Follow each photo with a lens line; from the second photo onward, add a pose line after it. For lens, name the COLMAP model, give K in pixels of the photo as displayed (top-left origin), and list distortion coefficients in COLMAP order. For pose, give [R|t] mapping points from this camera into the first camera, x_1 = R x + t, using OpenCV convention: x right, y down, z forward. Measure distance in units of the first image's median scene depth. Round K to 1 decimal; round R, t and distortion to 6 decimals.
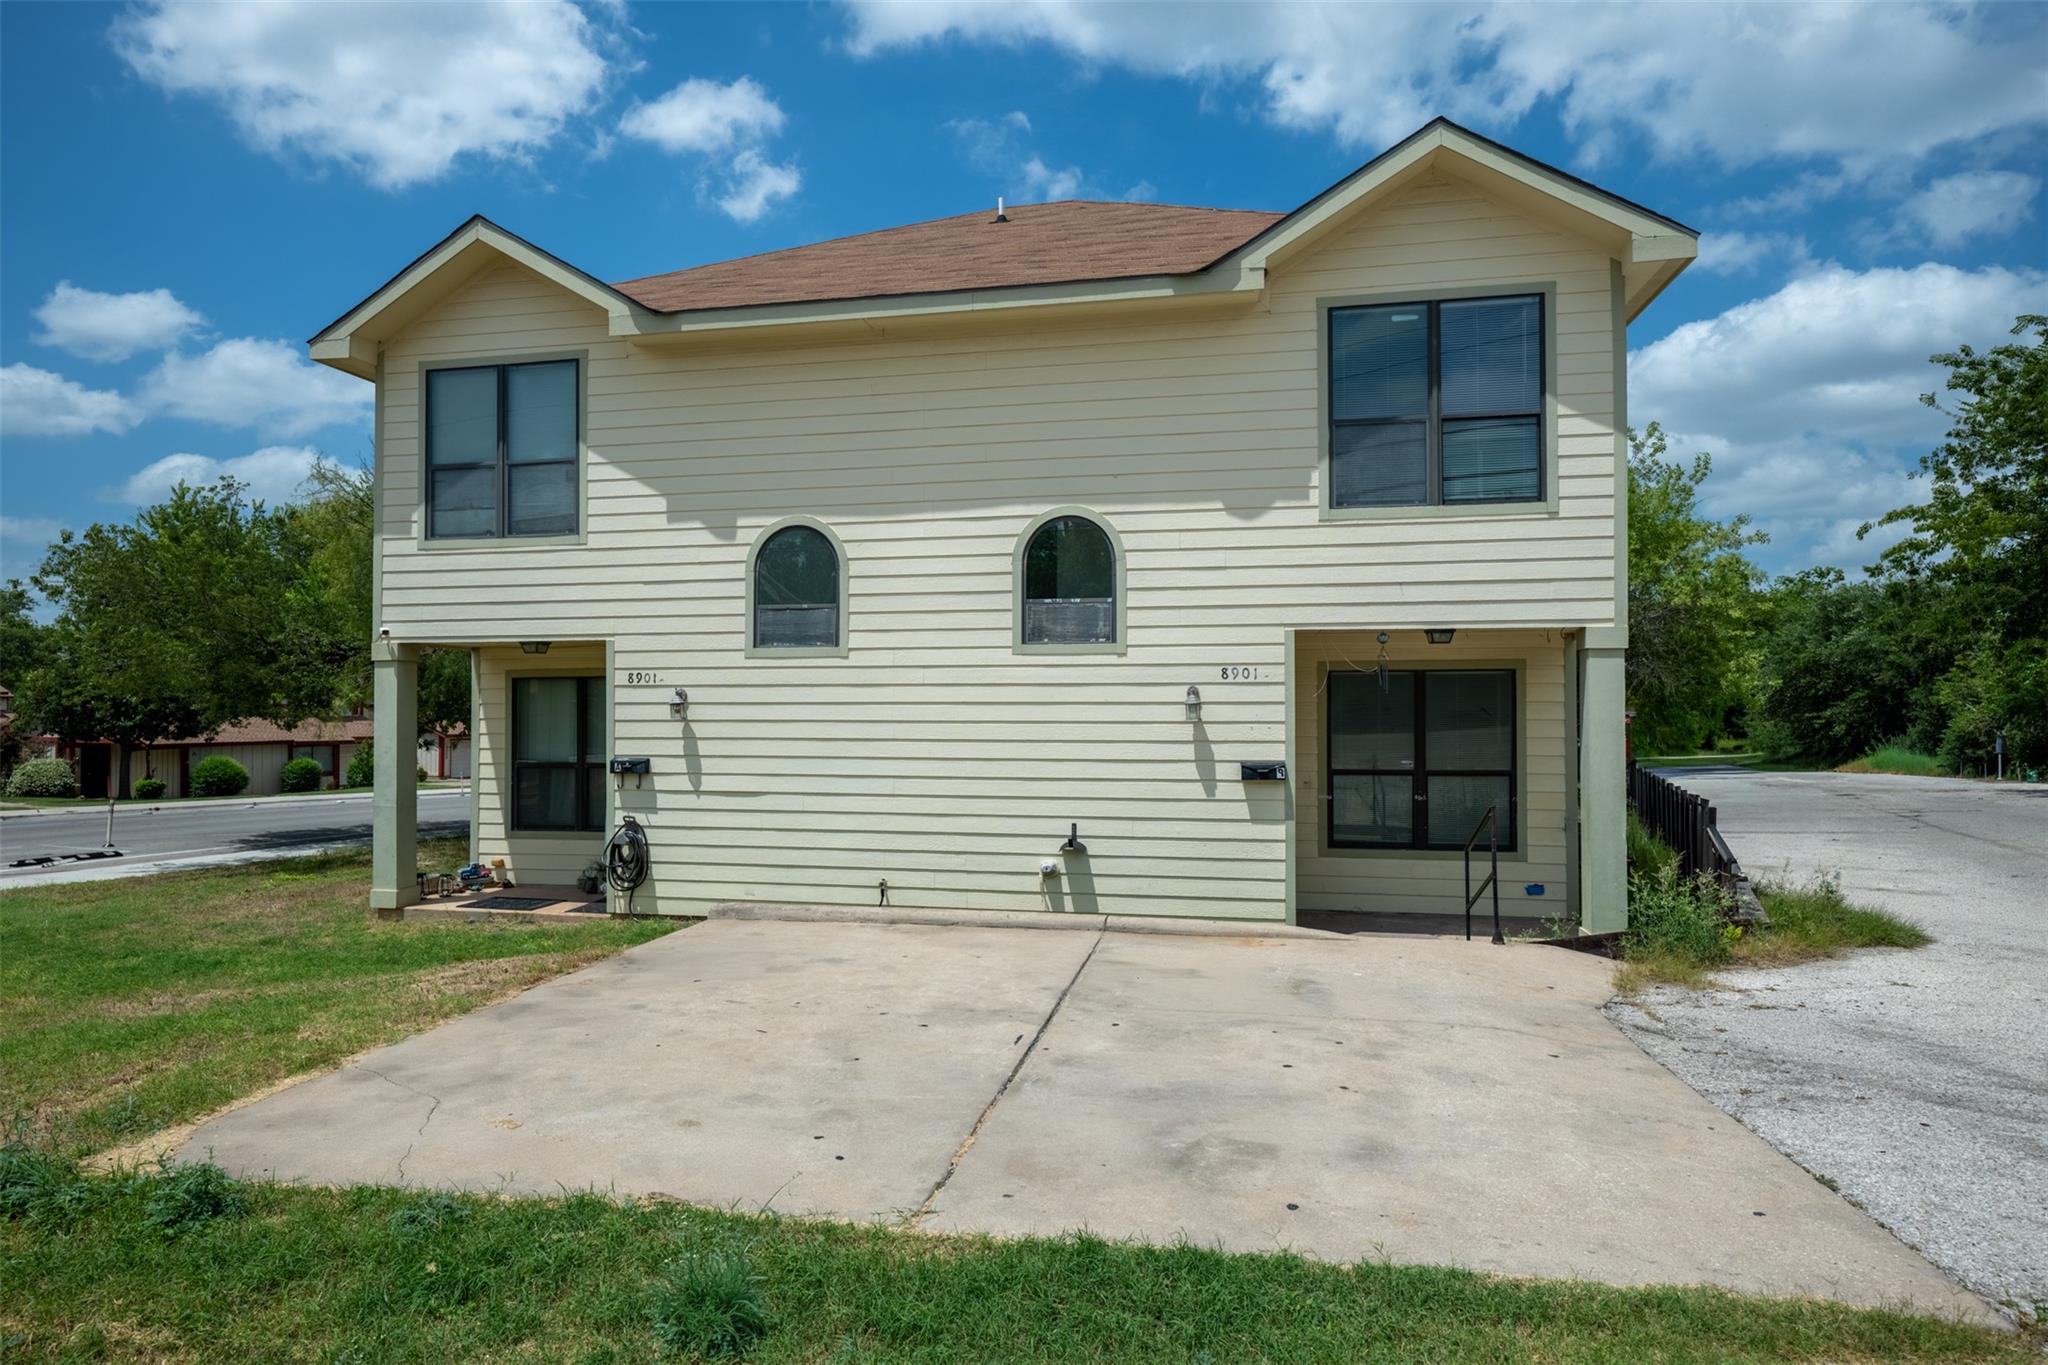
lens RADIAL K [[1119.6, 0, 1023.6], [0, 1119.6, 686.4], [0, 0, 1]] dist [-0.003764, 0.003311]
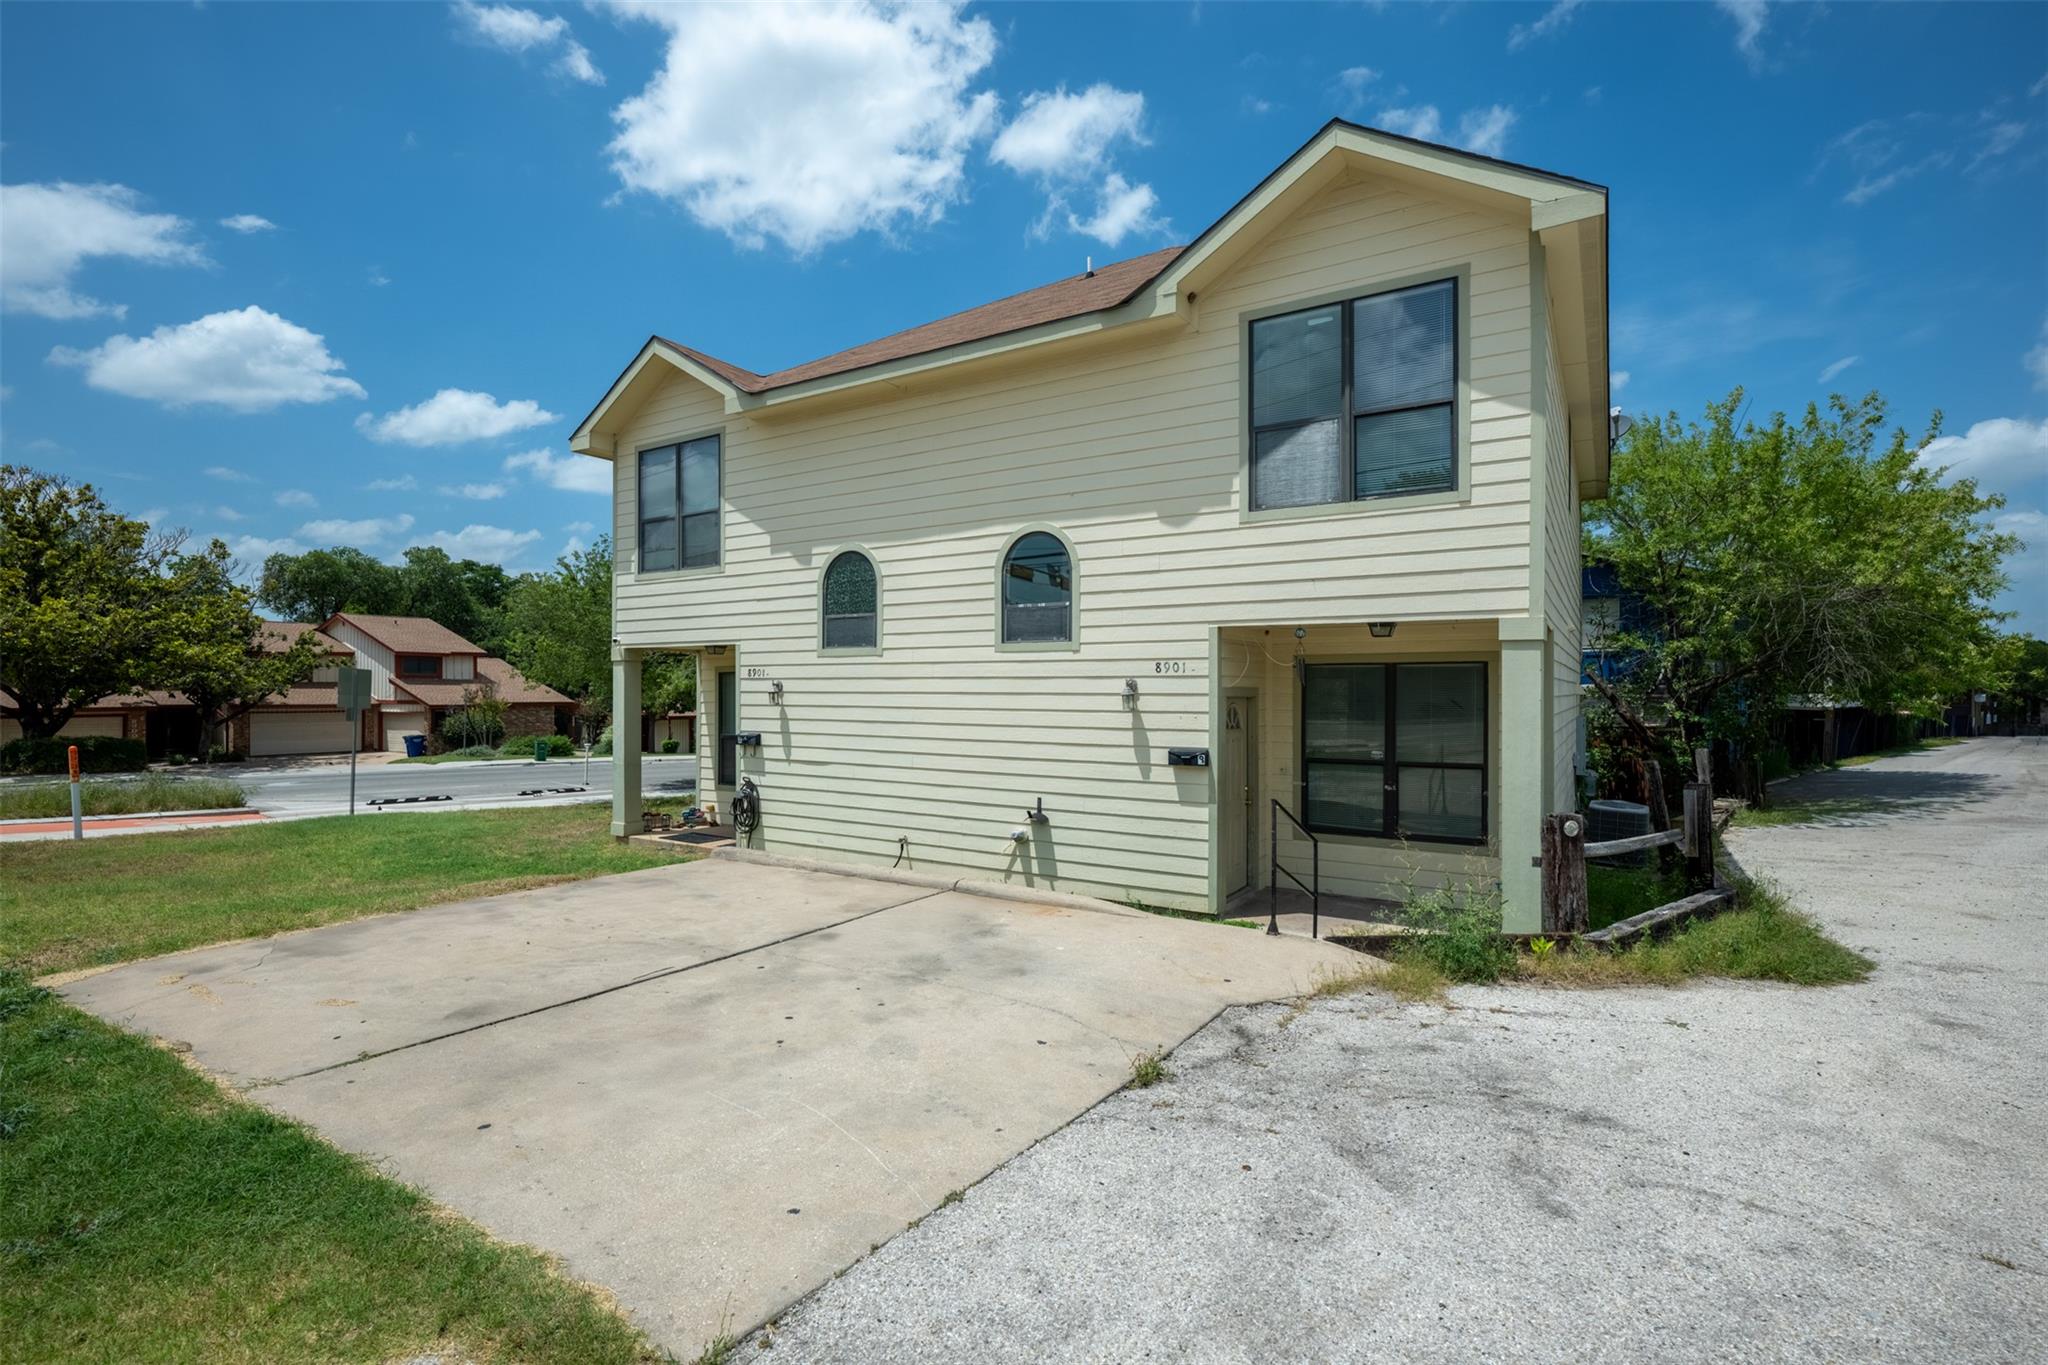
lens RADIAL K [[934.4, 0, 1023.3], [0, 934.4, 684.7], [0, 0, 1]] dist [0.001246, -0.000391]
pose [[0.934358, 0.001680, -0.356332, 0.374538], [0.002316, 0.999939, 0.010788, -0.004902], [0.356328, -0.010905, 0.934297, 0.092597]]
